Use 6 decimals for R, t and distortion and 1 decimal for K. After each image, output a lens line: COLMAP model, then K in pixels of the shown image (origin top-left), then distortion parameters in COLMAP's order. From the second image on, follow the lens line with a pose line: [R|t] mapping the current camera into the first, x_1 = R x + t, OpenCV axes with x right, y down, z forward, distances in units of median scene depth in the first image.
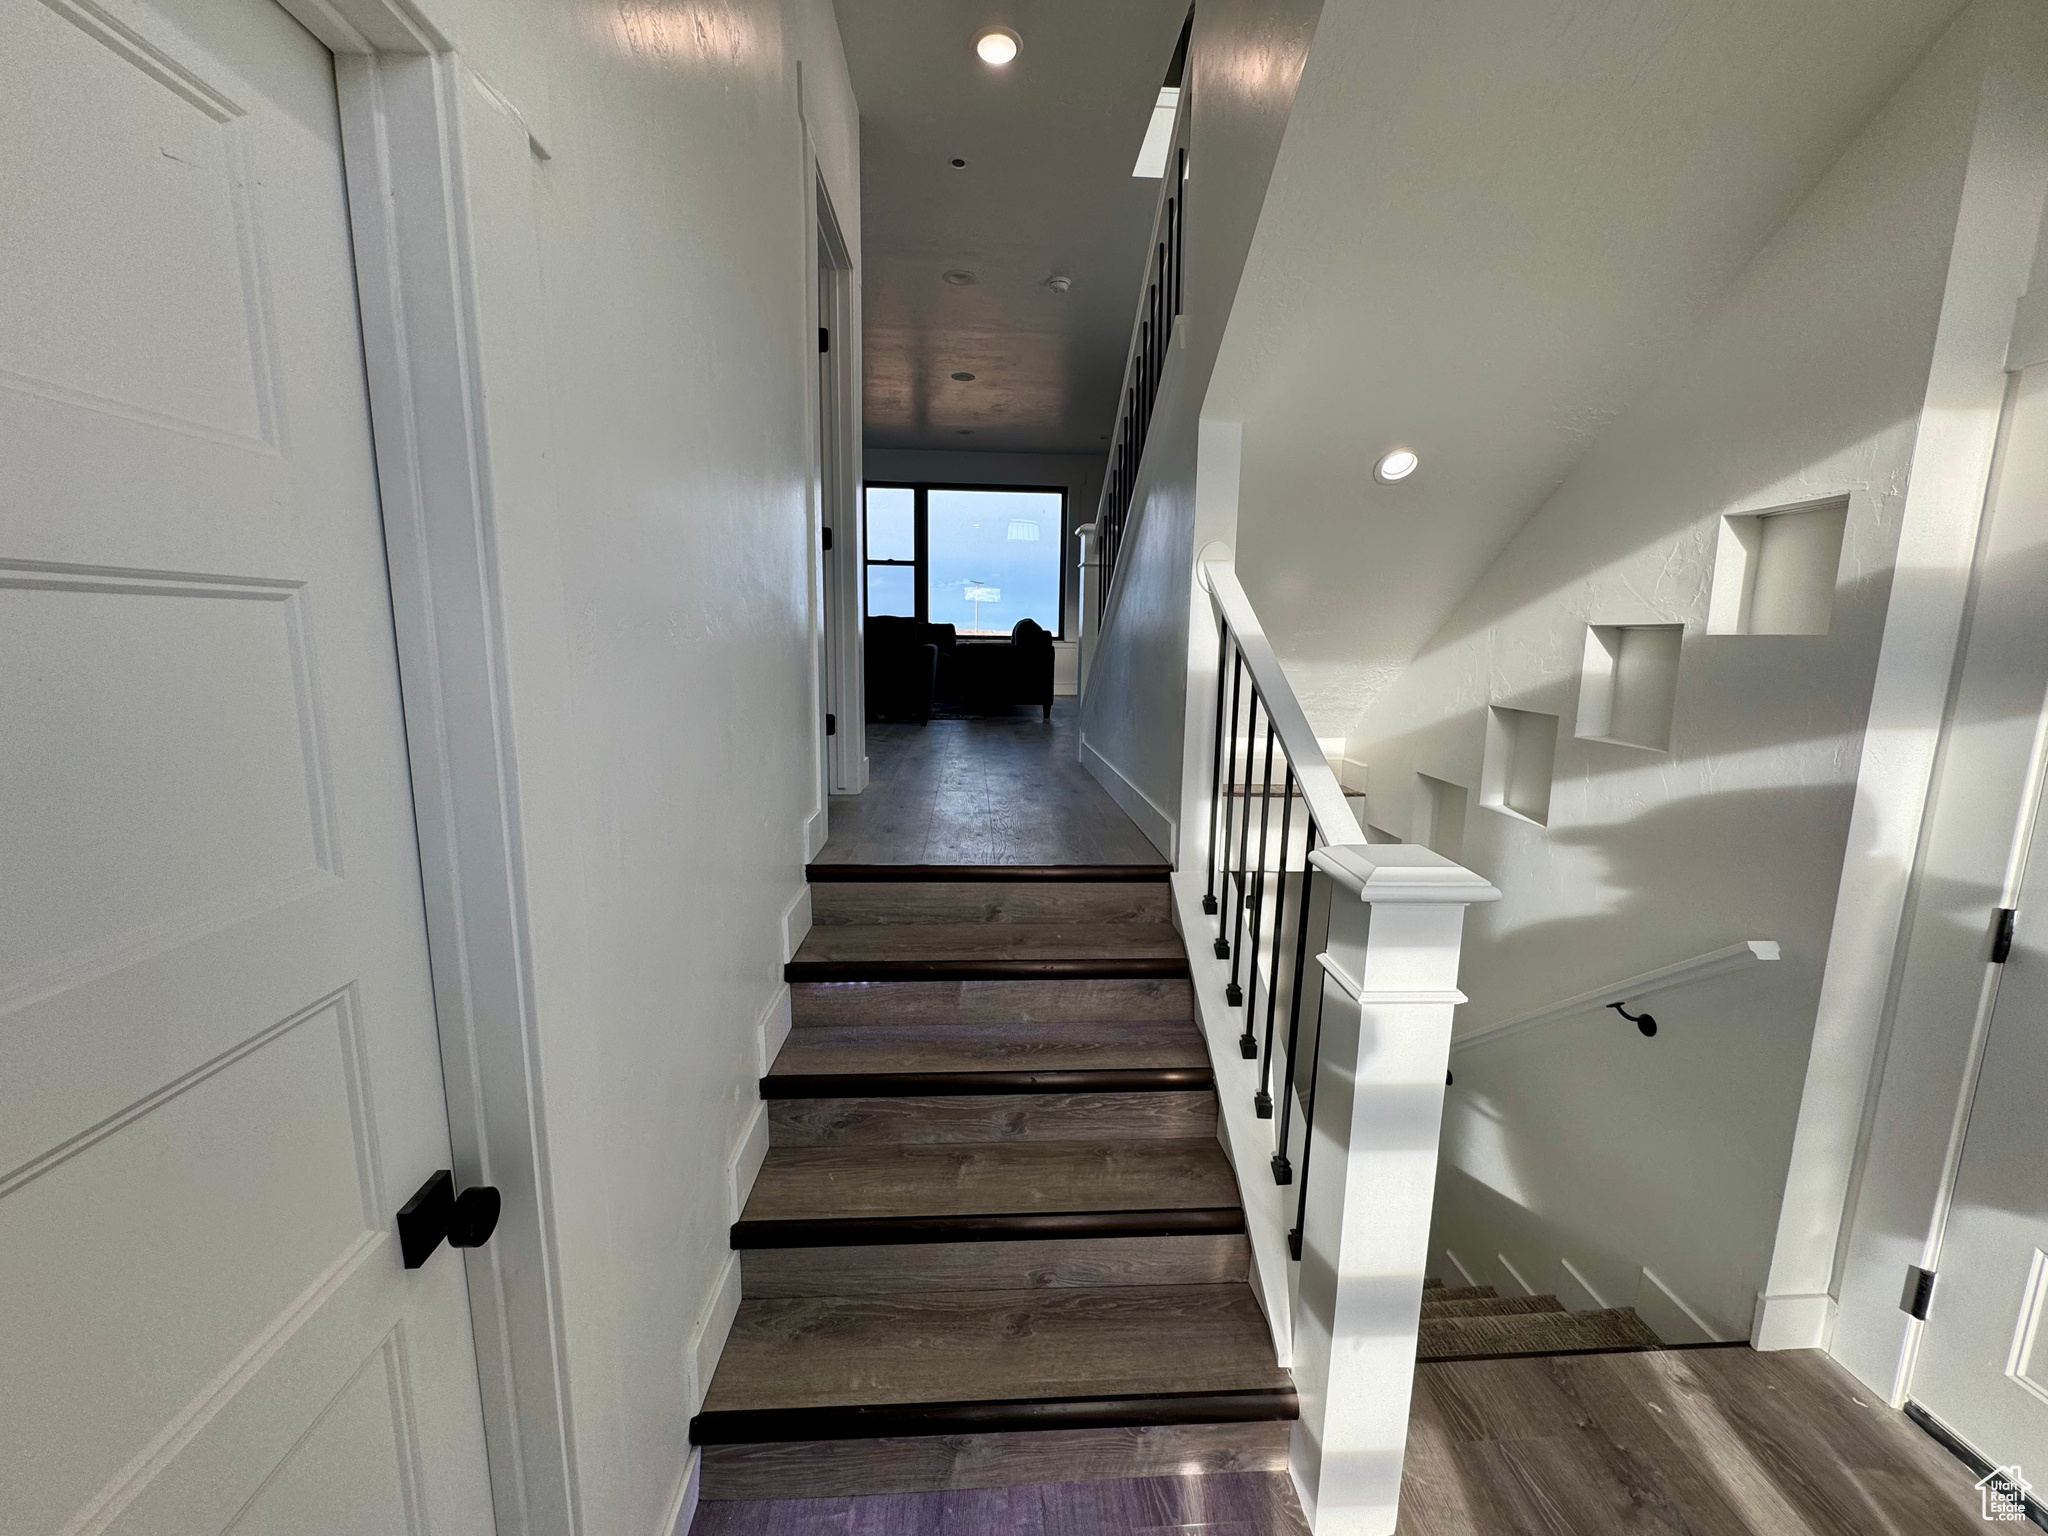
lens RADIAL K [[813.8, 0, 1024.0], [0, 813.8, 768.0], [0, 0, 1]] dist [-0.003786, 0.000276]
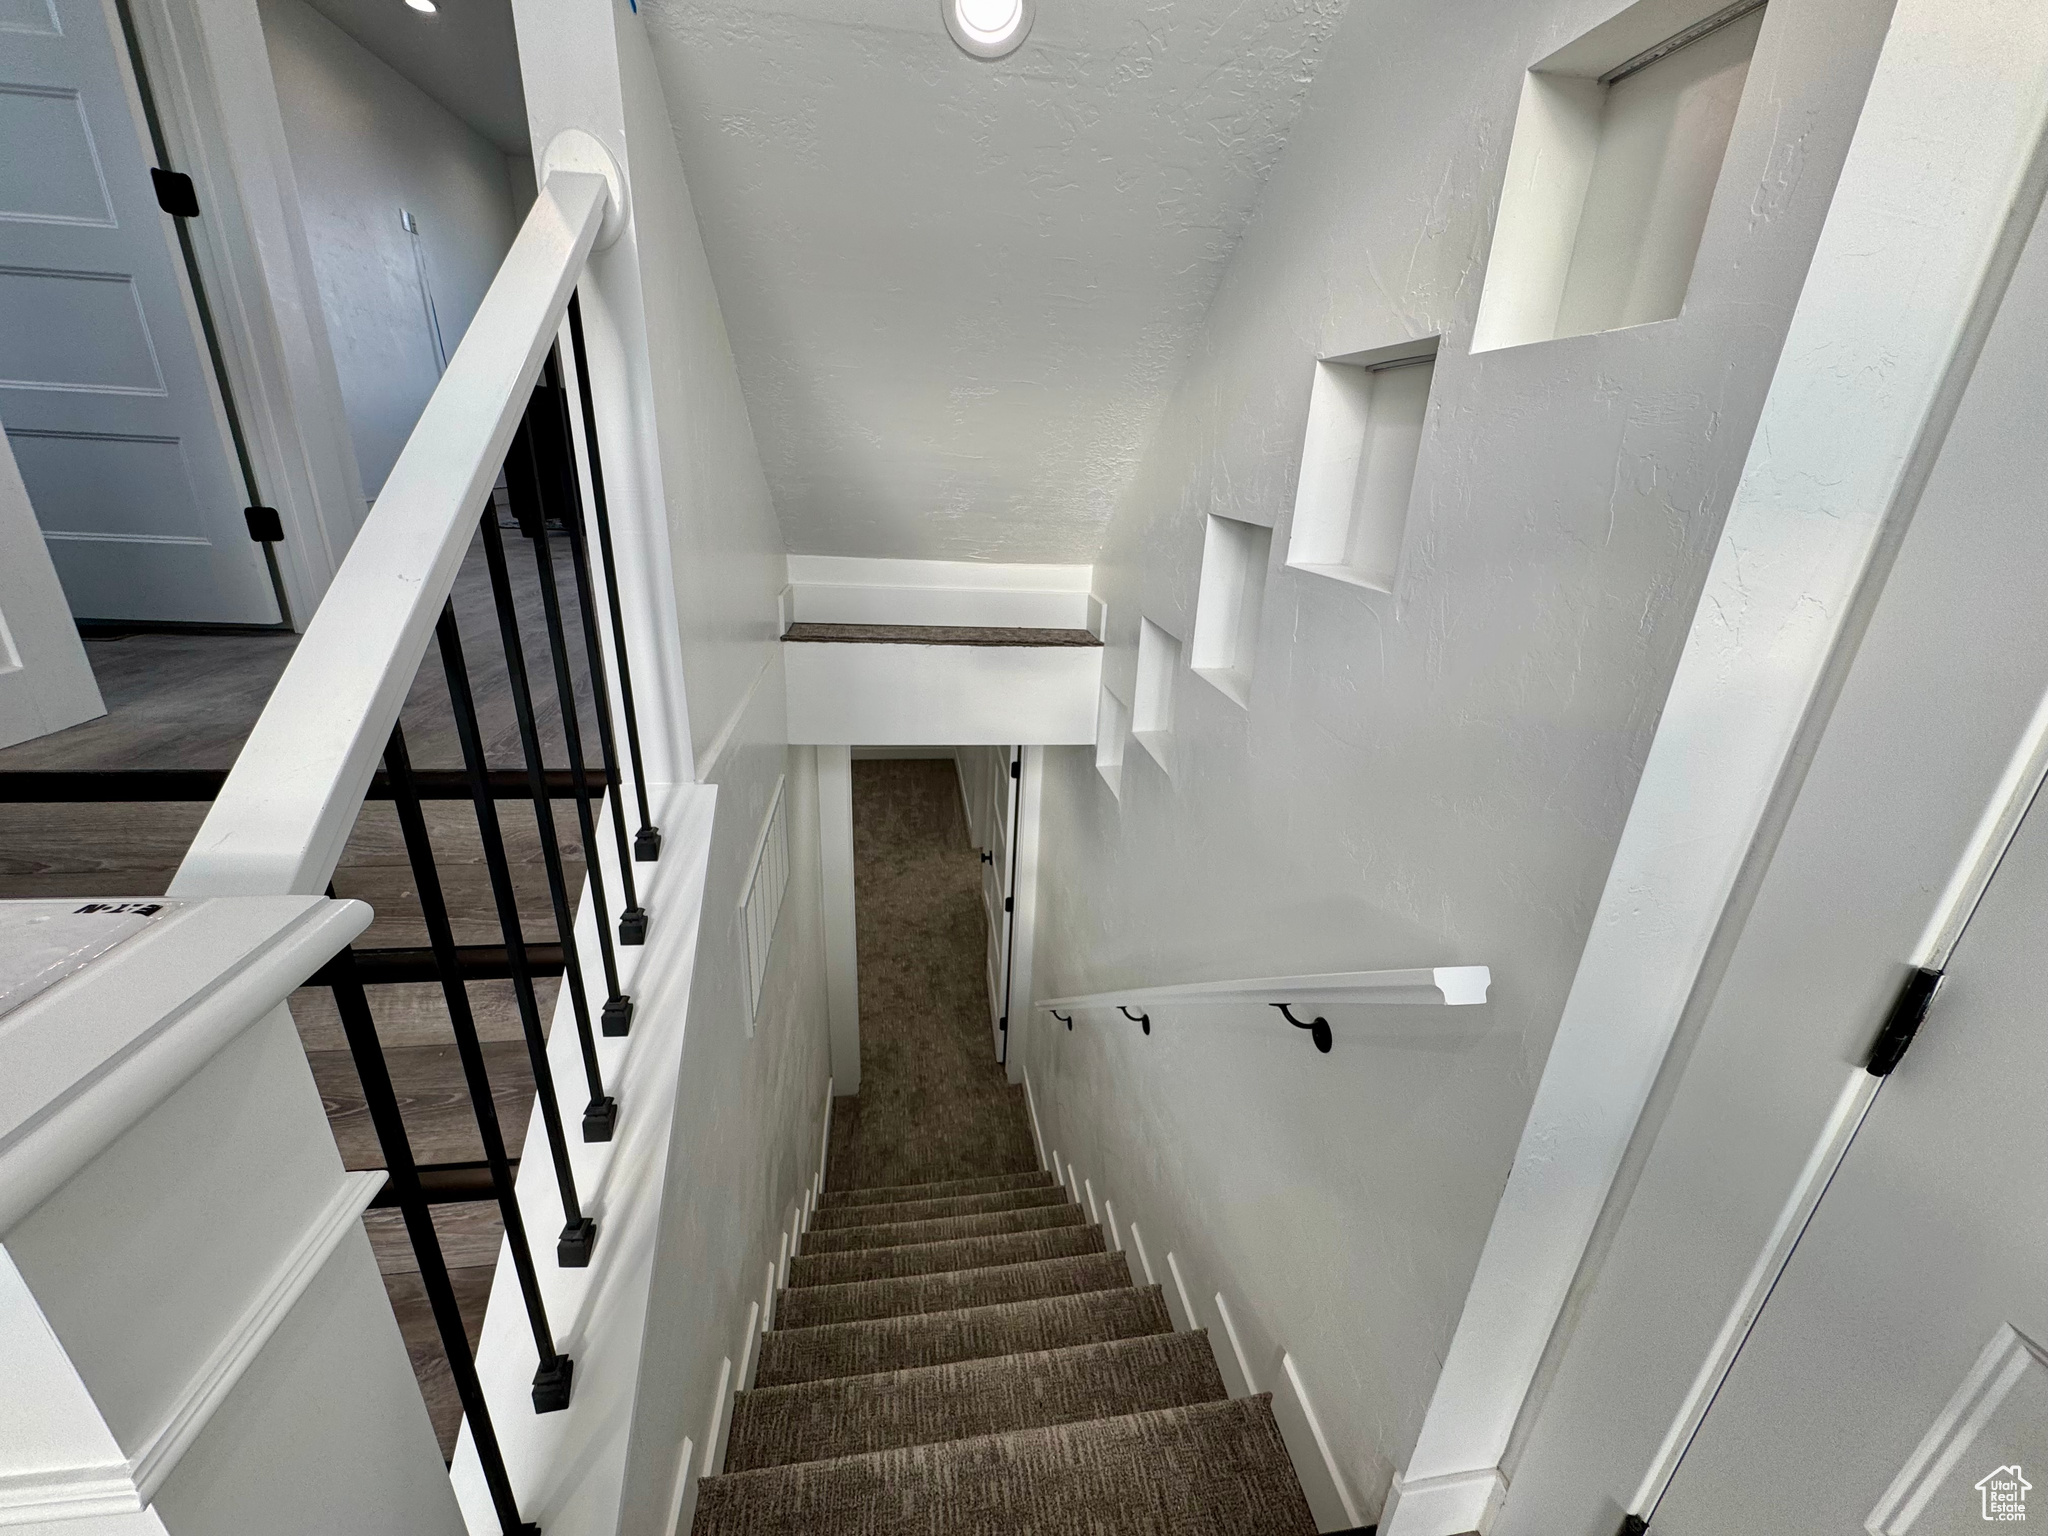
lens RADIAL K [[820.0, 0, 1024.0], [0, 820.0, 768.0], [0, 0, 1]] dist [-0.002451, 0.000058]
pose [[0.995671, -0.000467, 0.092952, 0.552489], [-0.018502, 0.978982, 0.203105, -0.013266], [-0.091093, -0.203945, 0.974735, 0.511175]]
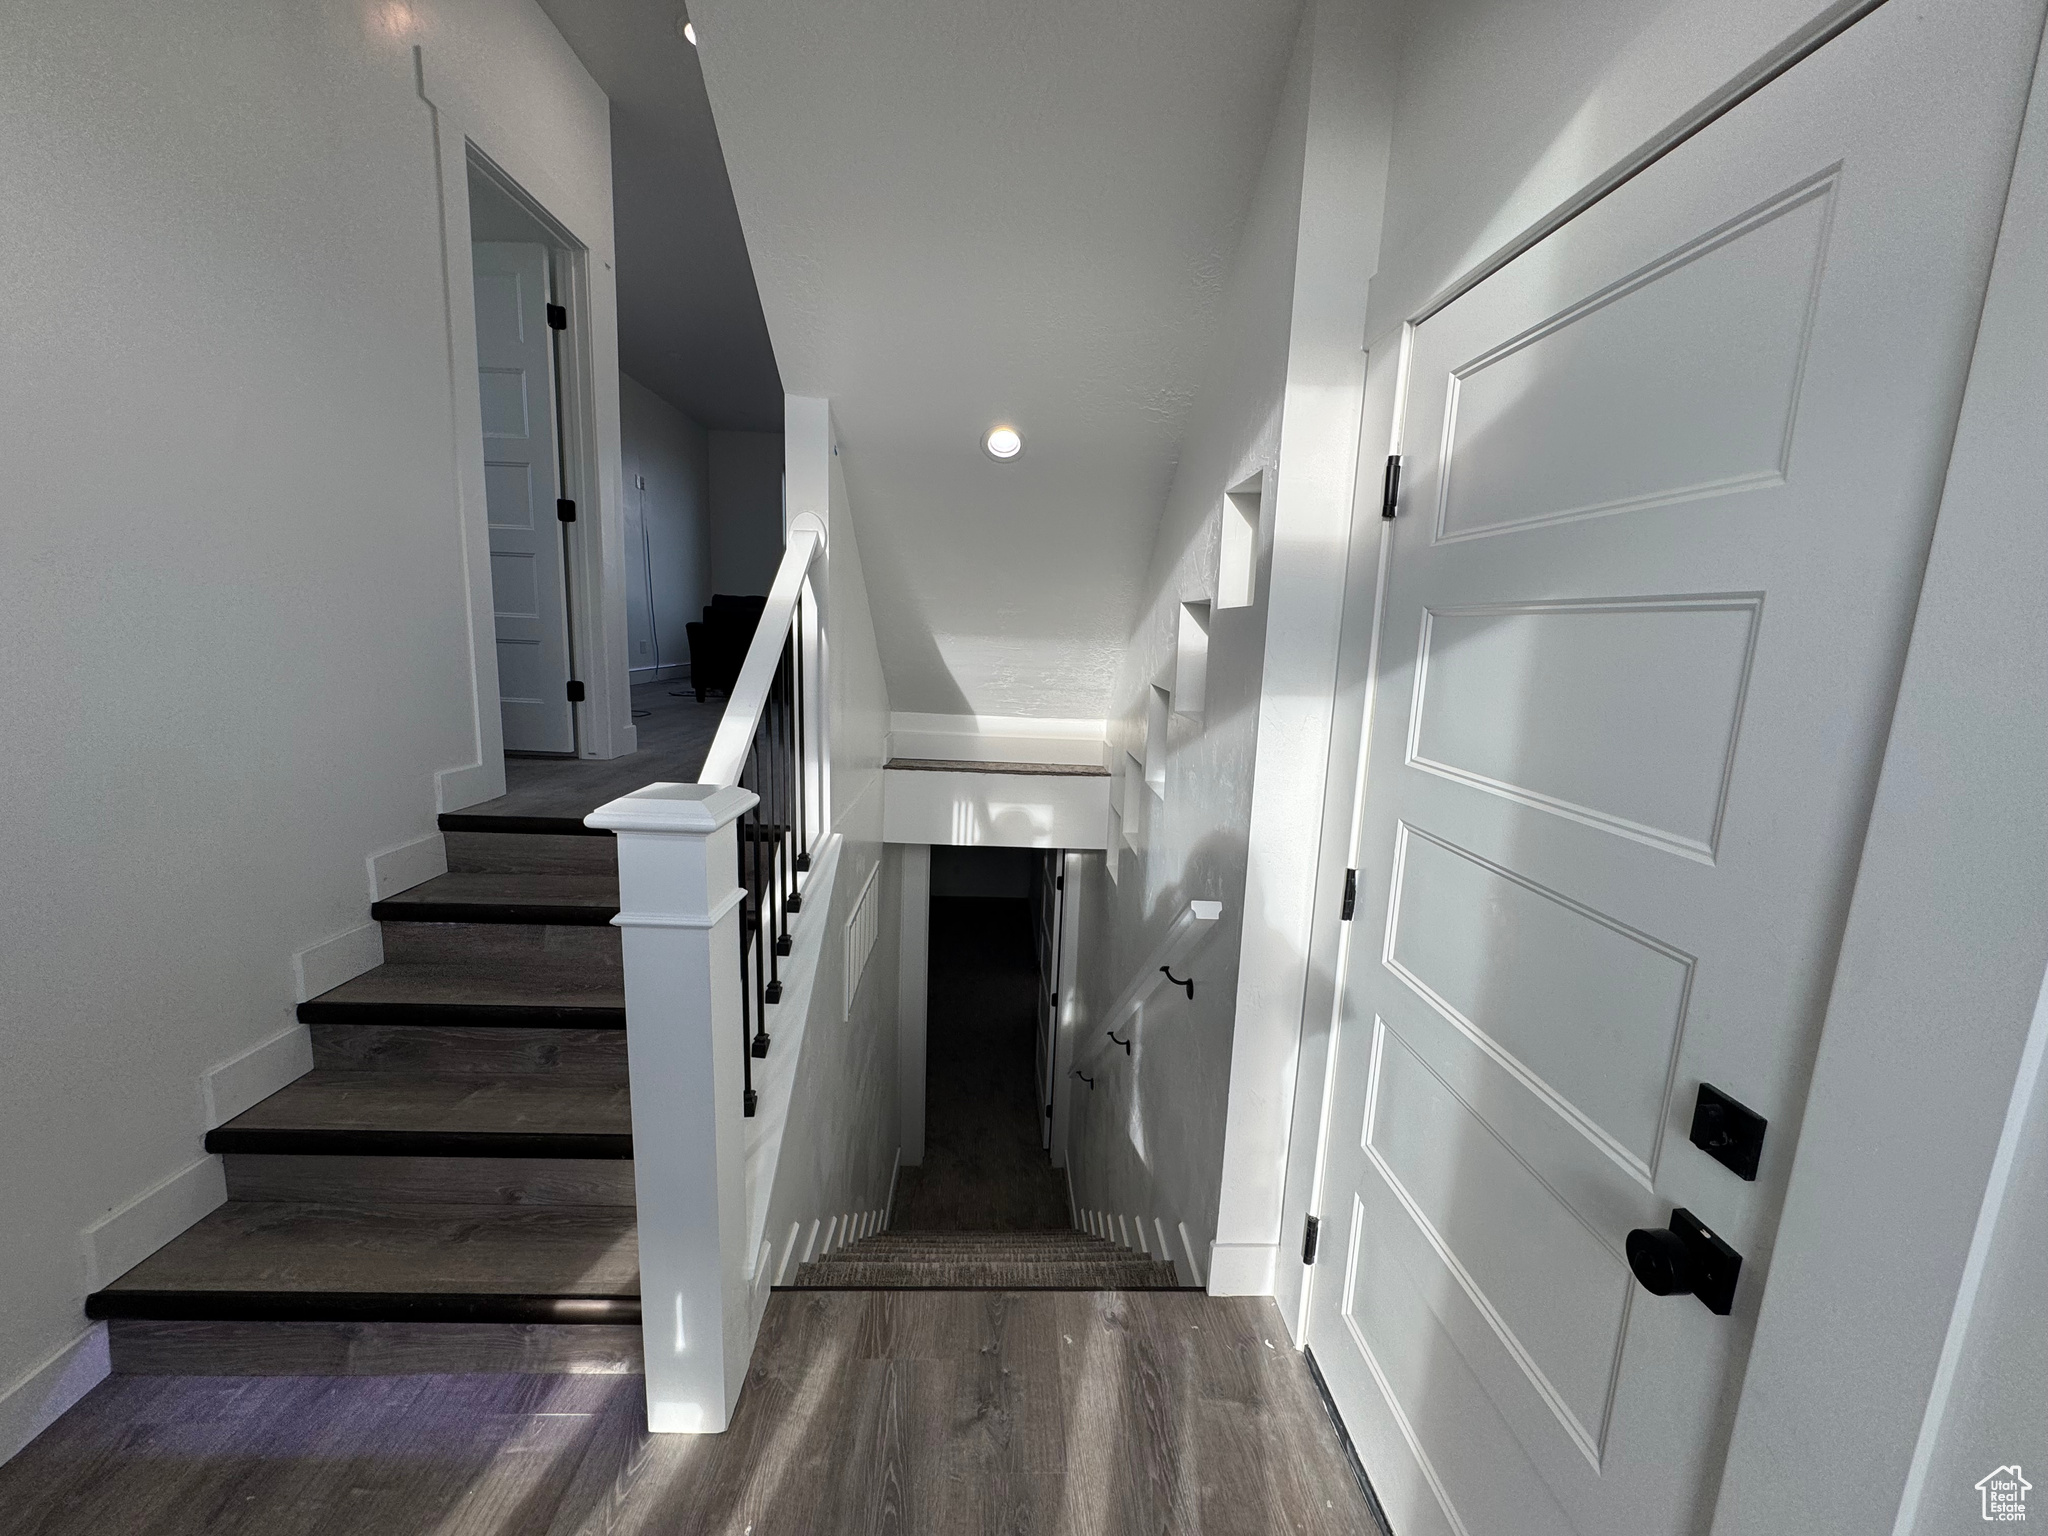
lens RADIAL K [[813.8, 0, 1024.0], [0, 813.8, 768.0], [0, 0, 1]] dist [-0.003786, 0.000276]
pose [[0.999387, 0.028179, -0.020791, 0.658408], [-0.028033, 0.999581, 0.007270, 0.039605], [0.020987, -0.006683, 0.999757, -0.043758]]
